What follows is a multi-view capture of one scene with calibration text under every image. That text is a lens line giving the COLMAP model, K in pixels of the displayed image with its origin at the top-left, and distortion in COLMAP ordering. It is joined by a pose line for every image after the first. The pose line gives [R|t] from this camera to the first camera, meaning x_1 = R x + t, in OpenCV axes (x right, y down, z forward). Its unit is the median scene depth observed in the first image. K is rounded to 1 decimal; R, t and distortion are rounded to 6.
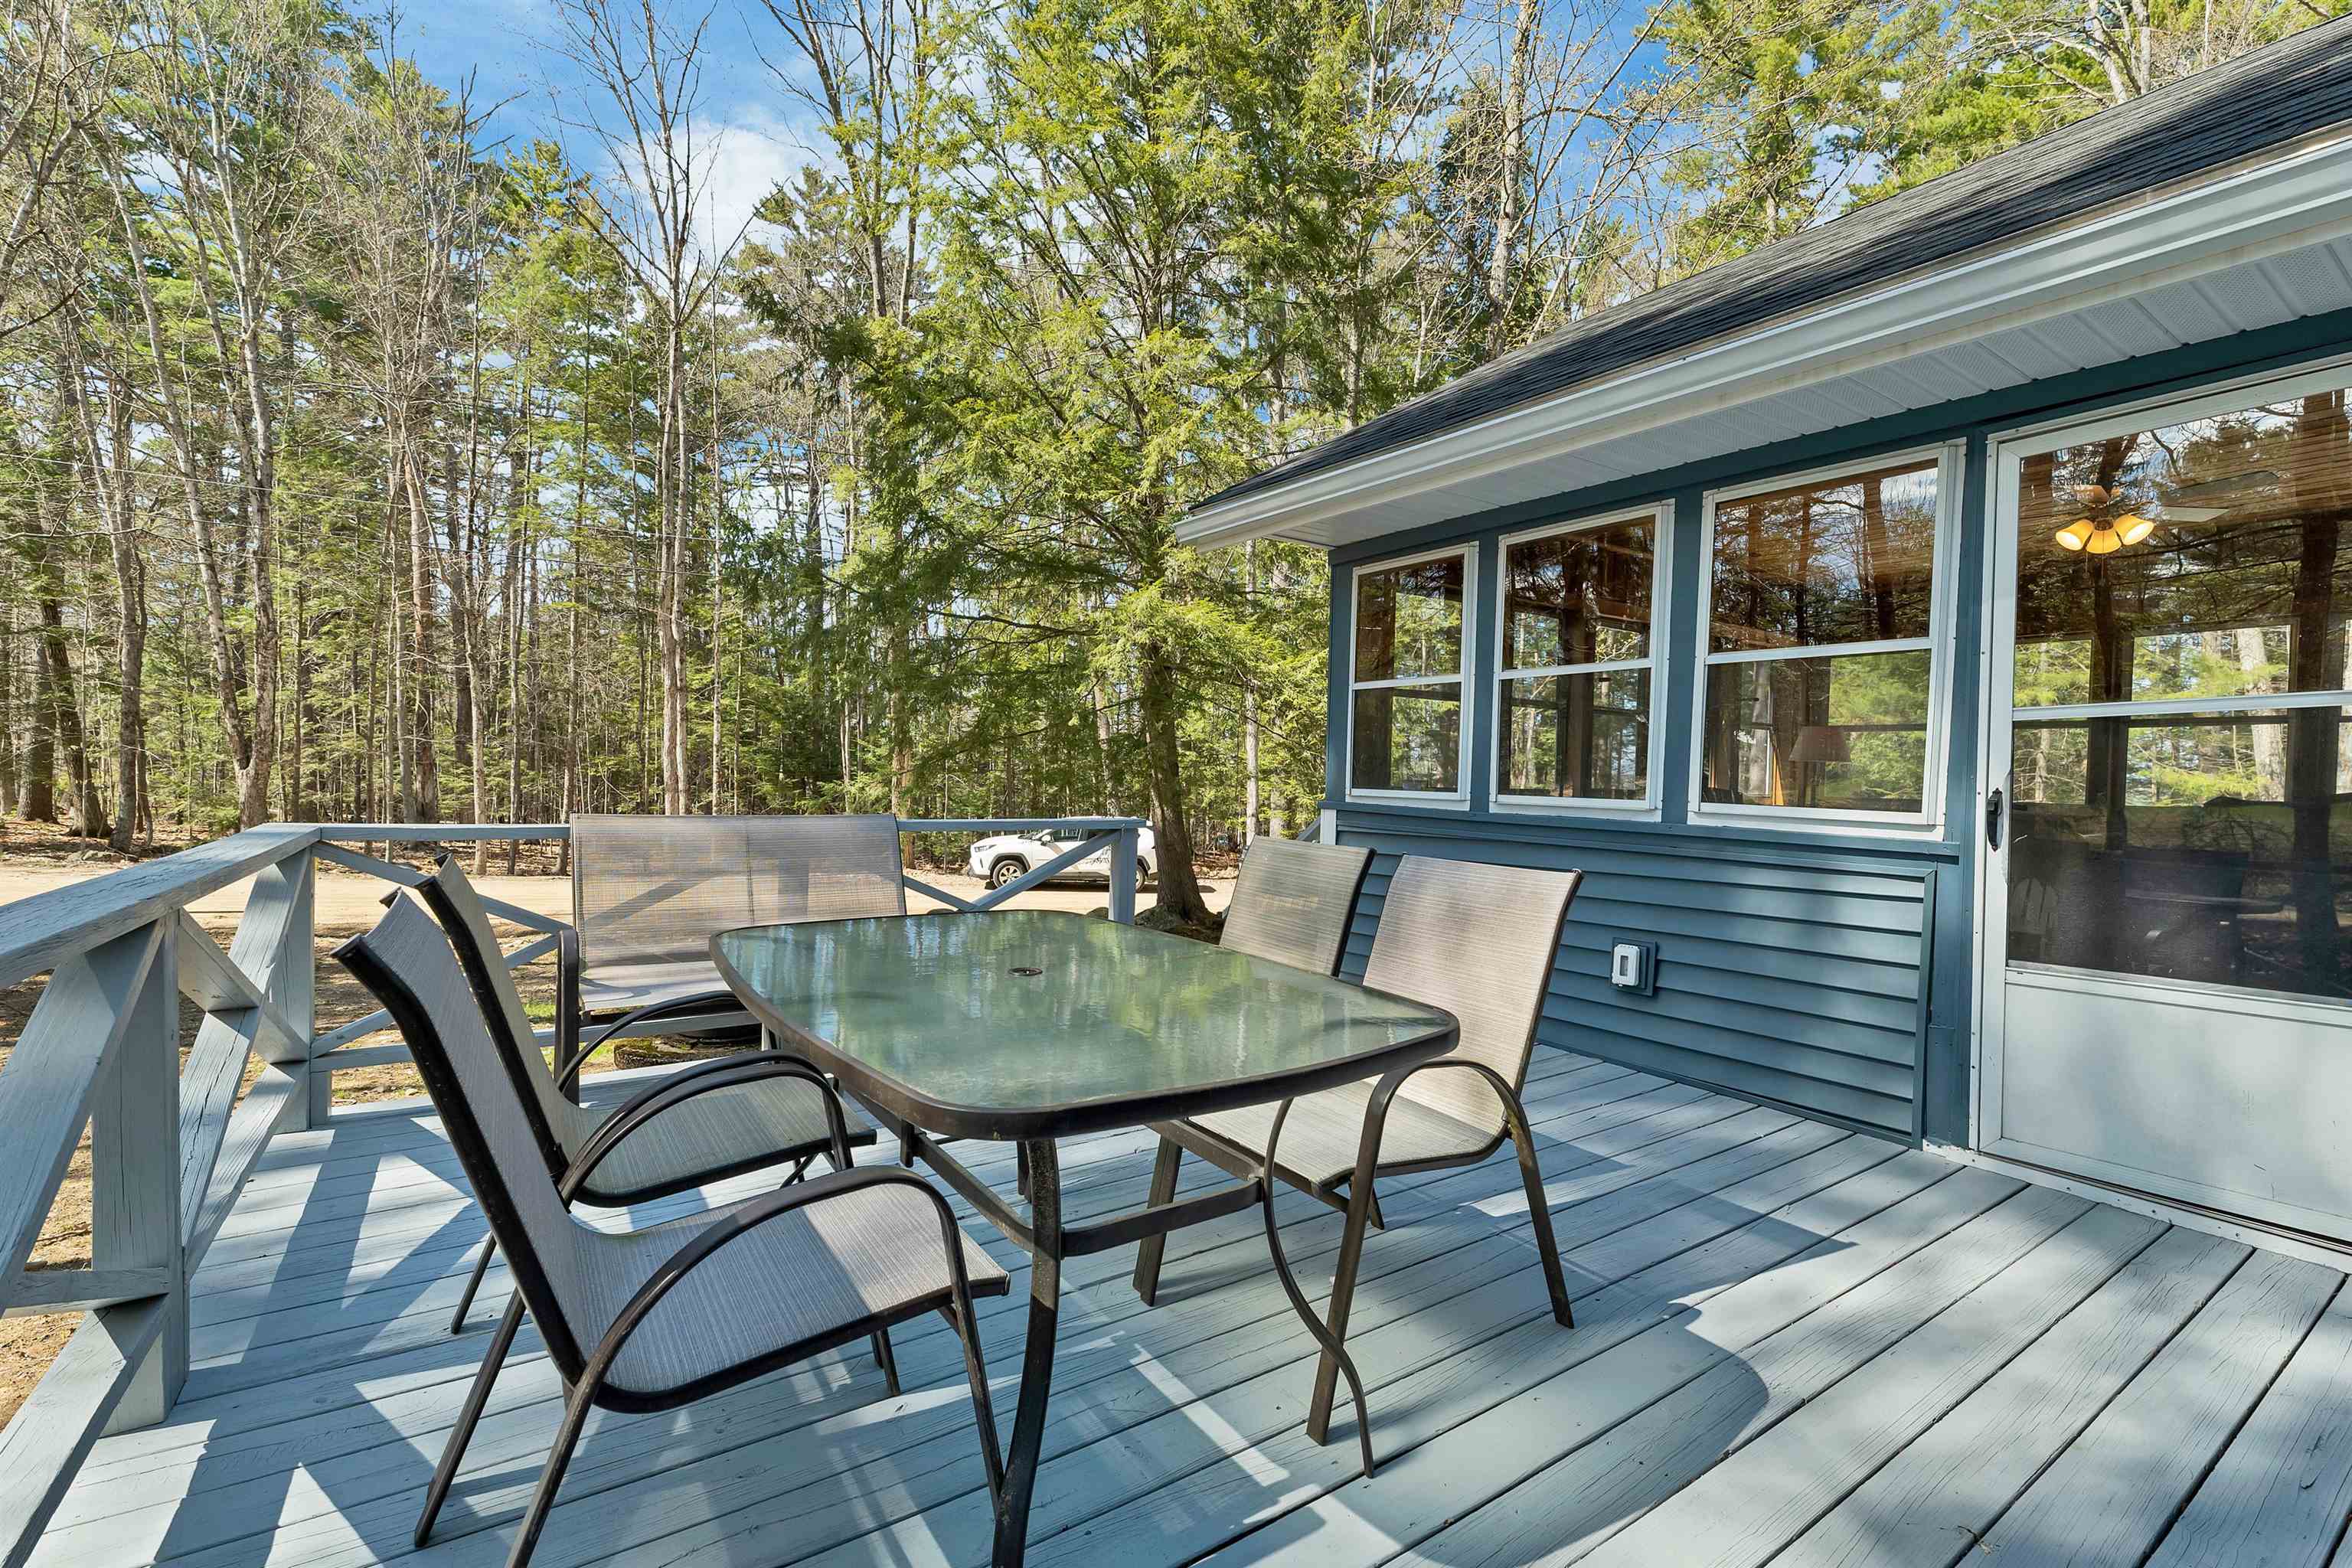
lens RADIAL K [[1016.8, 0, 1176.0], [0, 1016.8, 784.0], [0, 0, 1]] dist [0.000916, 0.000012]
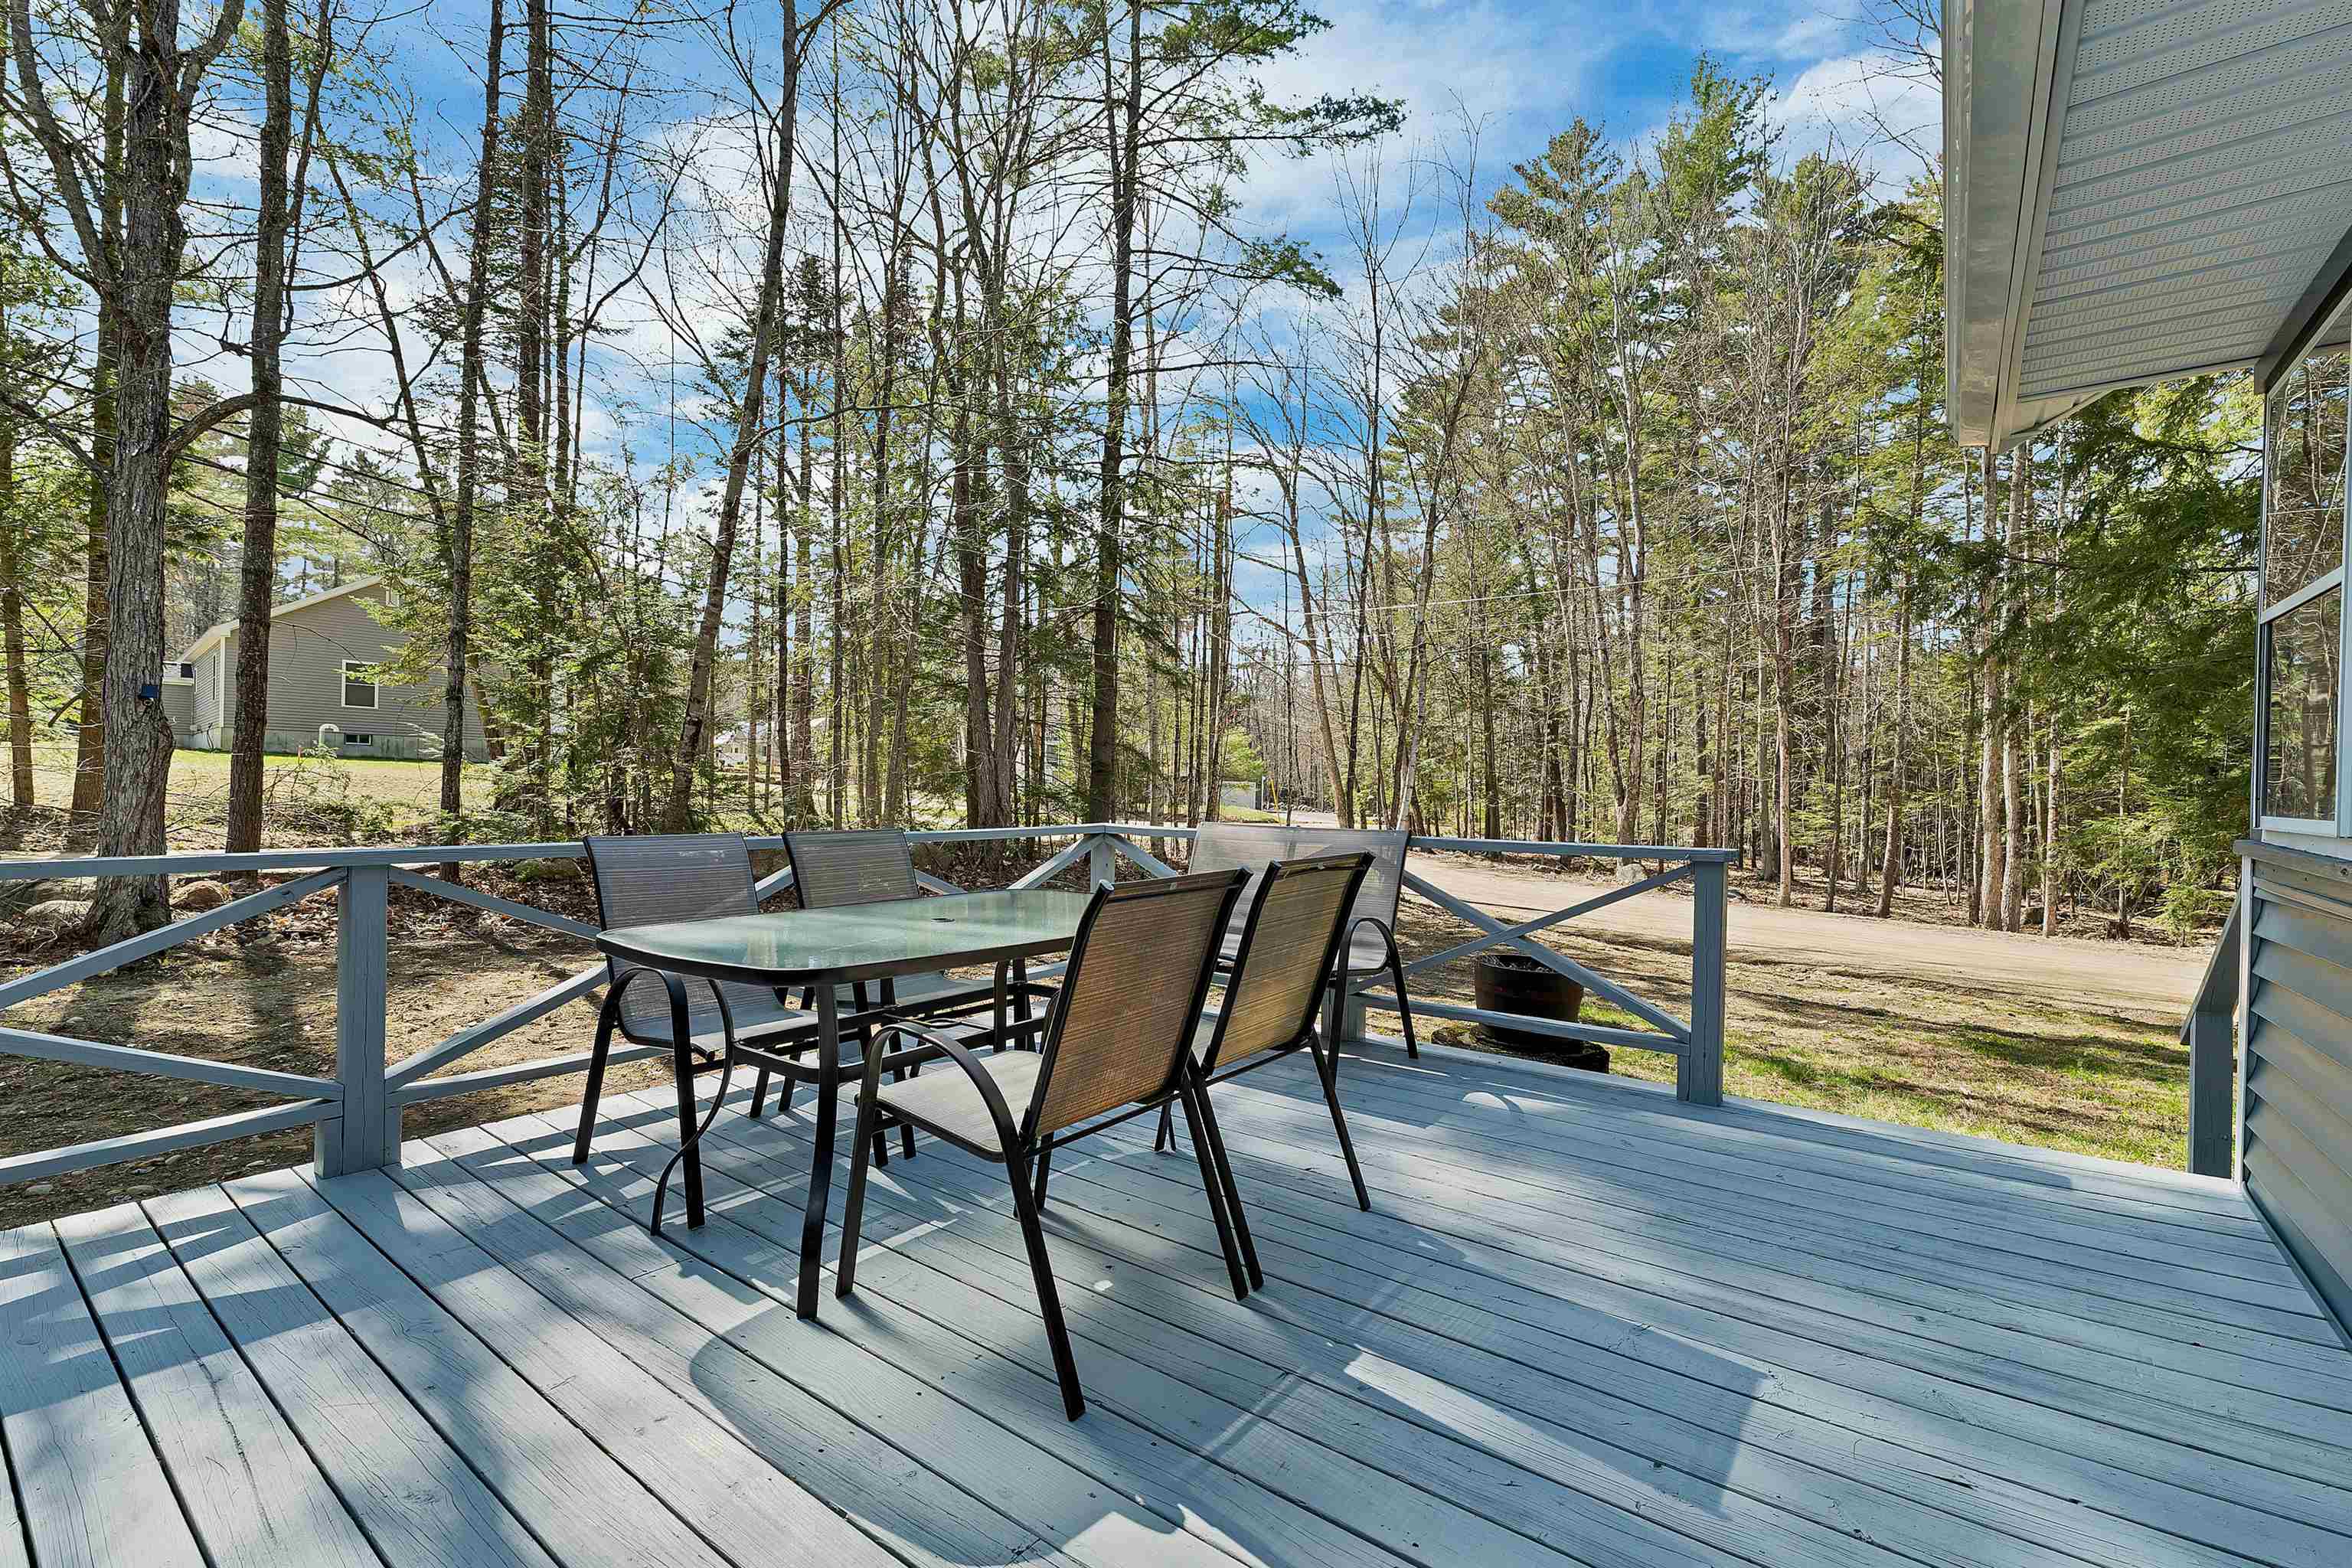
lens RADIAL K [[1016.8, 0, 1176.0], [0, 1016.8, 784.0], [0, 0, 1]] dist [0.000916, 0.000012]
pose [[0.321761, -0.021260, -0.946582, 1.259939], [-0.016481, 0.999471, -0.028050, 0.028729], [0.946677, 0.024626, 0.321241, 0.817402]]
